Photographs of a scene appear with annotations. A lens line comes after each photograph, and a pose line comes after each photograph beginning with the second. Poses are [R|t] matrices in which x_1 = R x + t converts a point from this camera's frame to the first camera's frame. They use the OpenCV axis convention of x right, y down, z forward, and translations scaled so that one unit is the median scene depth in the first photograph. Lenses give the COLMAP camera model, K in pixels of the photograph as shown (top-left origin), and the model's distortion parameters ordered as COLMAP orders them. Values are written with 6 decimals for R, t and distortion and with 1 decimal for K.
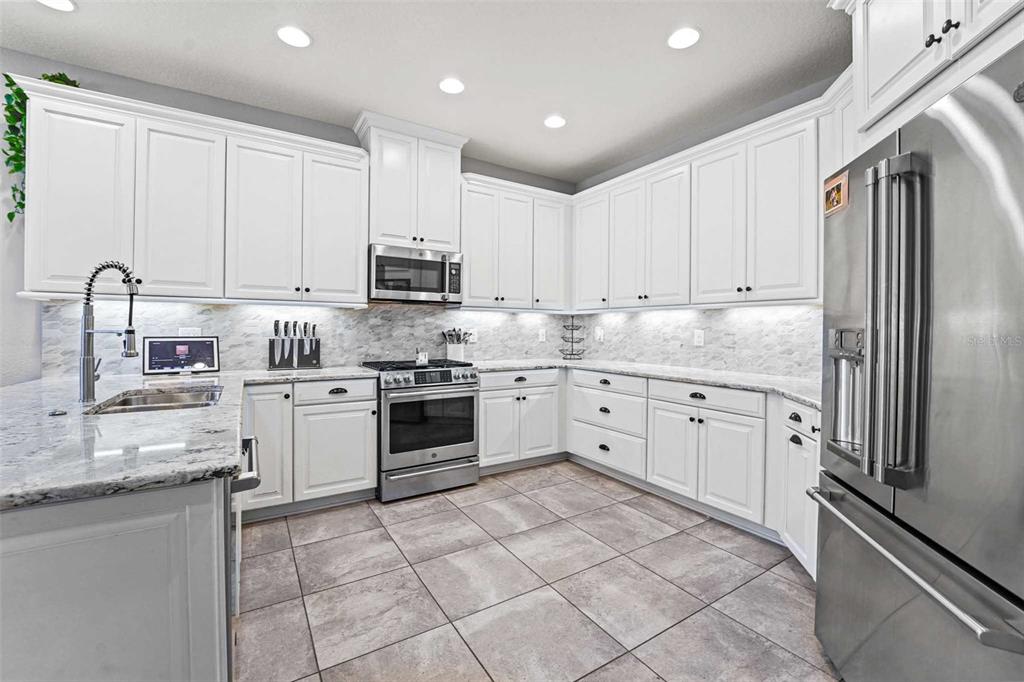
lens RADIAL K [[425.0, 0, 513.2], [0, 425.0, 333.6], [0, 0, 1]] dist [-0.023897, 0.000012]
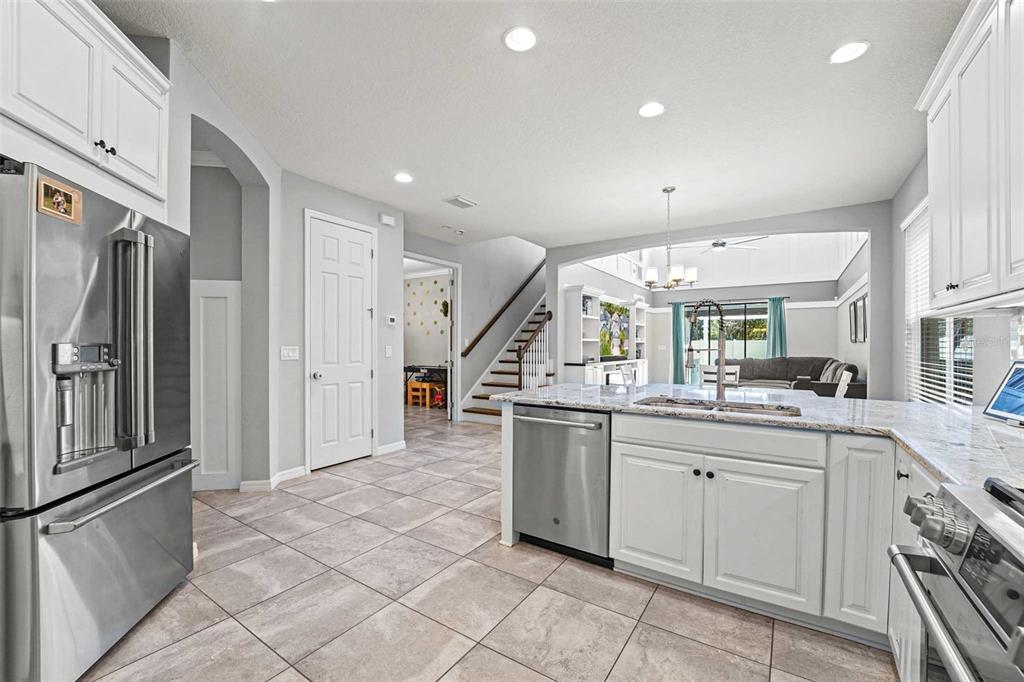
lens RADIAL K [[420.9, 0, 508.8], [0, 420.9, 349.6], [0, 0, 1]] dist [-0.023706, -0.000303]
pose [[-0.913352, -0.004246, -0.407149, 0.109534], [-0.011329, 0.999824, 0.014988, -0.011236], [0.407013, 0.018301, -0.913239, 1.111129]]
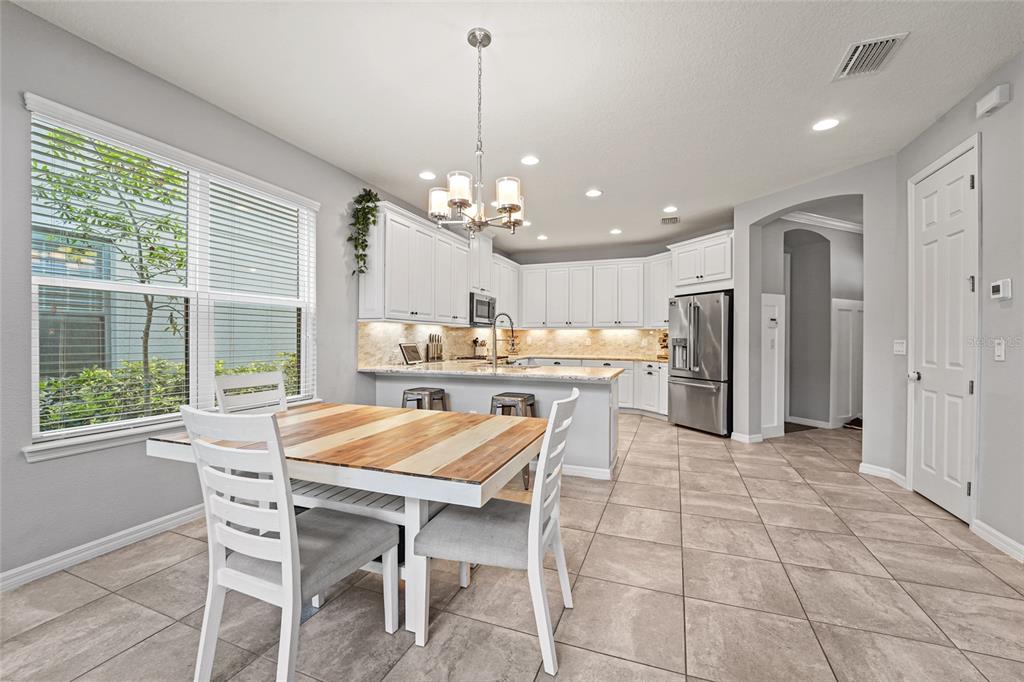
lens RADIAL K [[420.3, 0, 510.5], [0, 420.3, 342.3], [0, 0, 1]] dist [-0.022575, 0.000047]
pose [[0.804678, -0.009228, 0.593640, -1.370294], [0.007898, 0.999957, 0.004838, -0.001930], [-0.593659, 0.000796, 0.804716, -0.612069]]
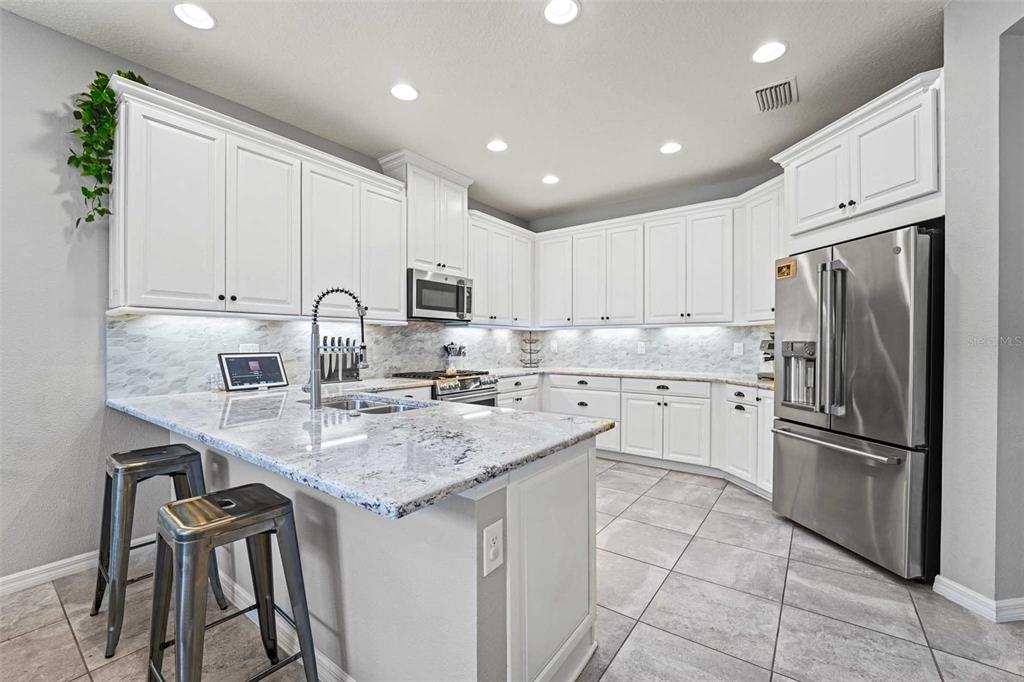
lens RADIAL K [[420.9, 0, 508.8], [0, 420.9, 349.6], [0, 0, 1]] dist [-0.023706, -0.000303]
pose [[0.932294, -0.013428, 0.361452, -0.529060], [0.010834, 0.999899, 0.009203, -0.002496], [-0.361539, -0.004664, 0.932345, -0.146913]]
